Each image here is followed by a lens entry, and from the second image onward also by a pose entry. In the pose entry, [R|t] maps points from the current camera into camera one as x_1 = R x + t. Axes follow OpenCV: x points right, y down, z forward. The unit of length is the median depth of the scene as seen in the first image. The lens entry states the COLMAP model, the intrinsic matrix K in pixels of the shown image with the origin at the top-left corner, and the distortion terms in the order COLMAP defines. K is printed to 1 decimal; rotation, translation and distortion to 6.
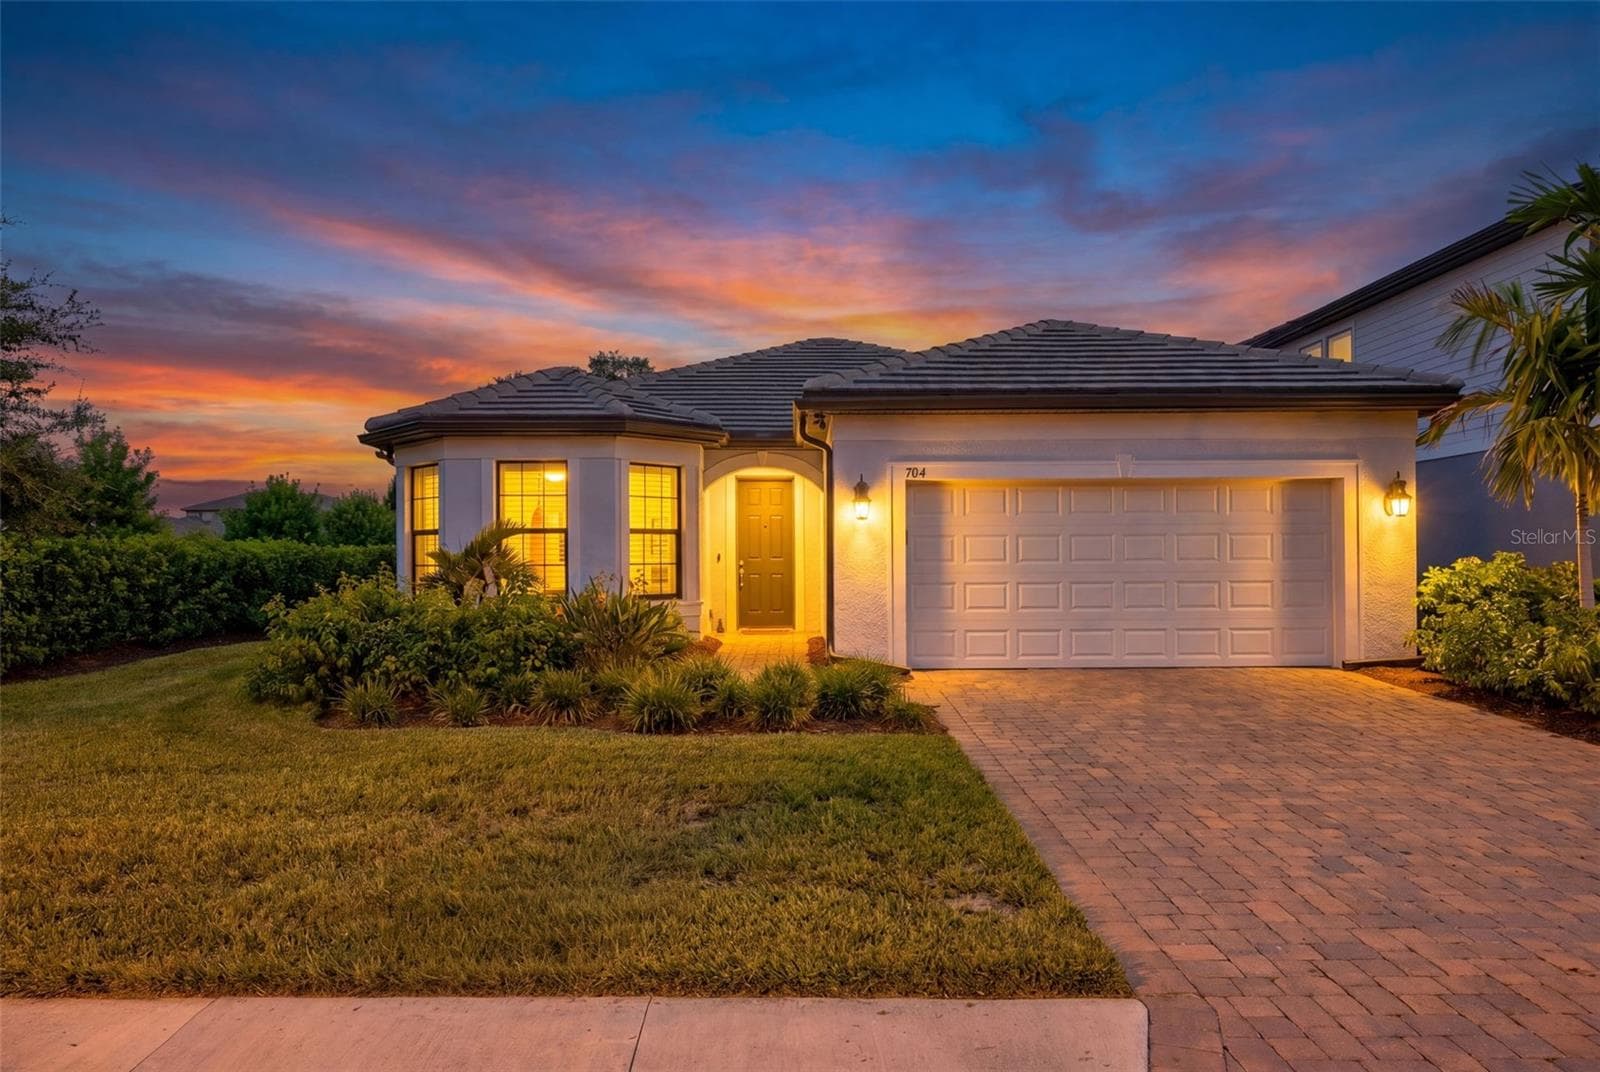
lens RADIAL K [[1030.6, 0, 814.5], [0, 1030.6, 571.2], [0, 0, 1]] dist [-0.001331, 0.007835]
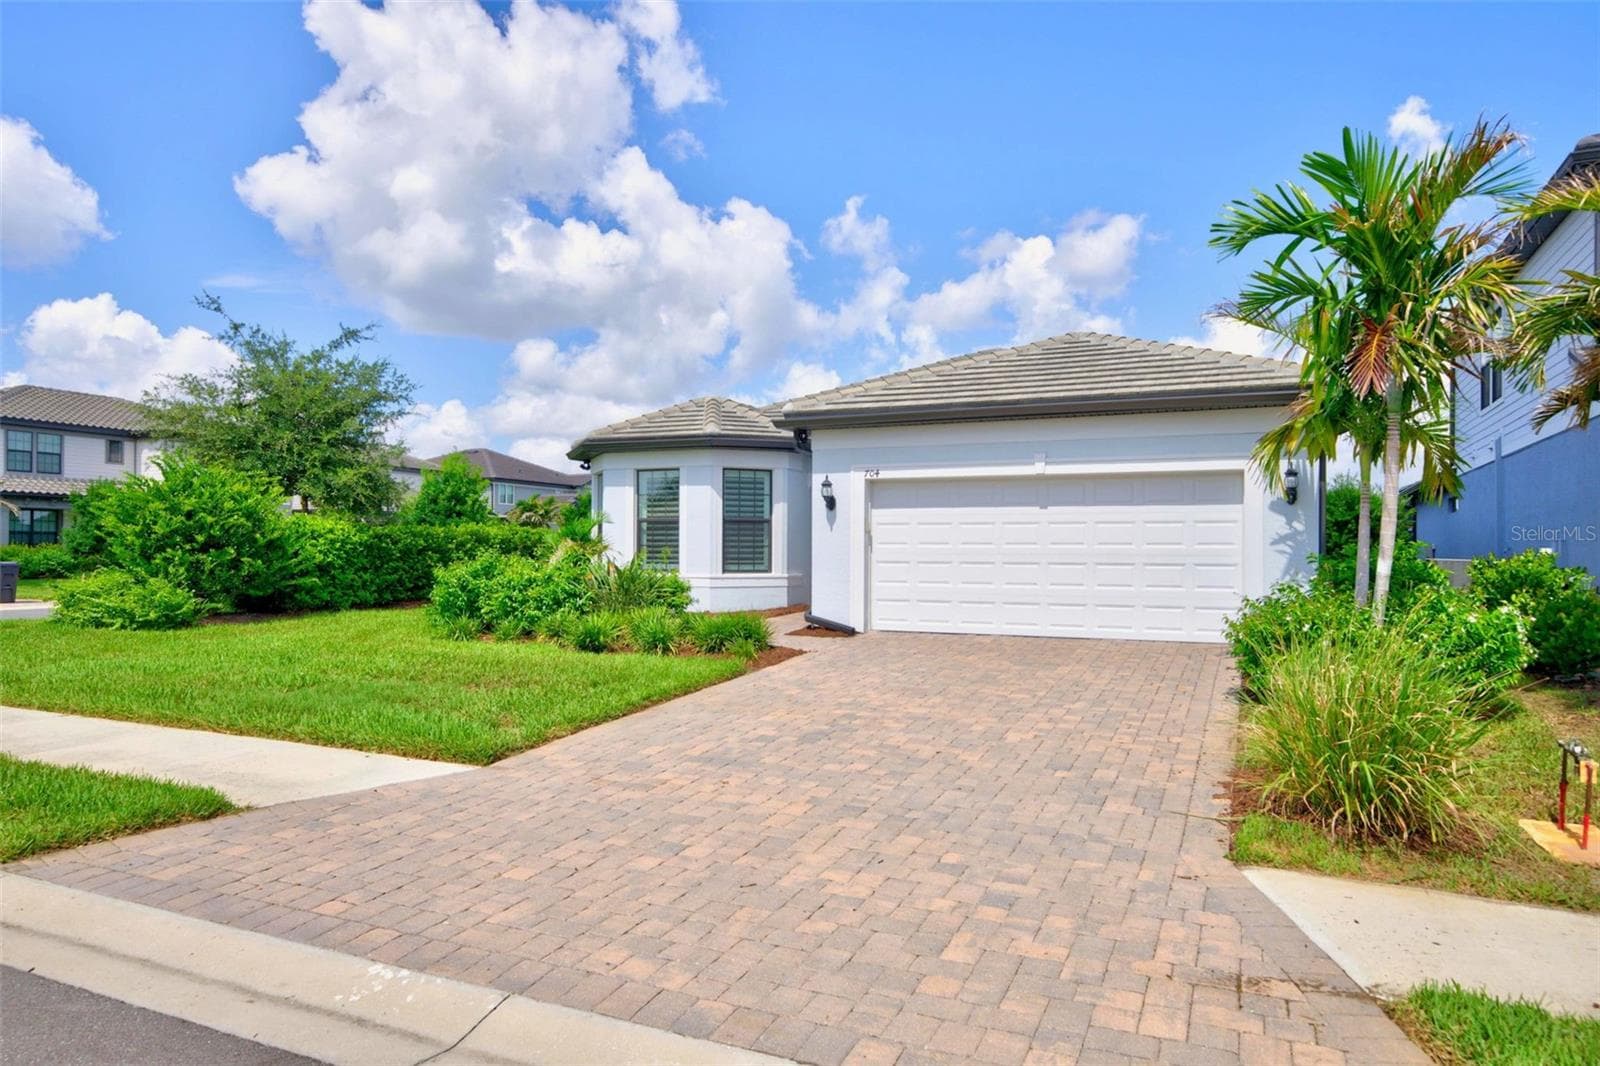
lens RADIAL K [[1030.6, 0, 805.4], [0, 1030.6, 535.7], [0, 0, 1]] dist [-0.001331, 0.007835]
pose [[0.904134, 0.004297, -0.427228, 0.592122], [-0.015982, 0.999590, -0.023768, 0.011785], [0.426951, 0.028318, 0.903831, -0.171412]]
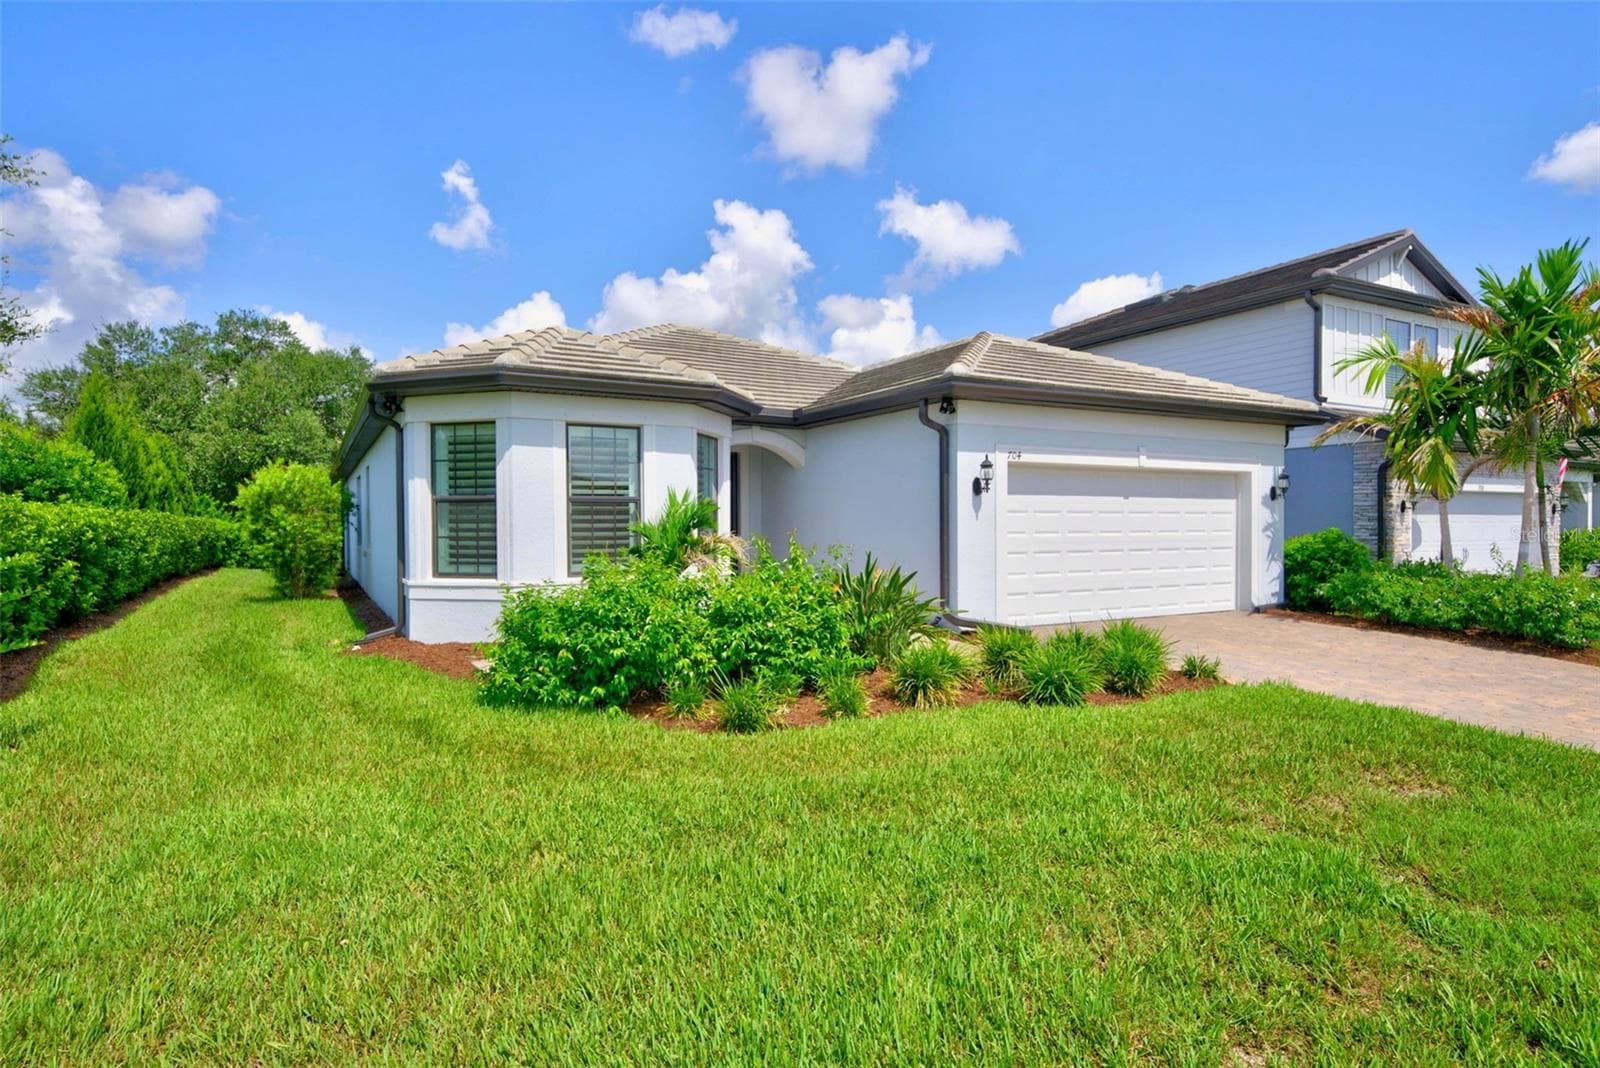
lens RADIAL K [[876.5, 0, 808.2], [0, 876.5, 525.8], [0, 0, 1]] dist [-0.017839, 0.005387]
pose [[0.882429, 0.002316, 0.470440, -0.588405], [0.003020, 0.999939, -0.010587, -0.009717], [-0.470436, 0.010763, 0.882368, 0.276180]]
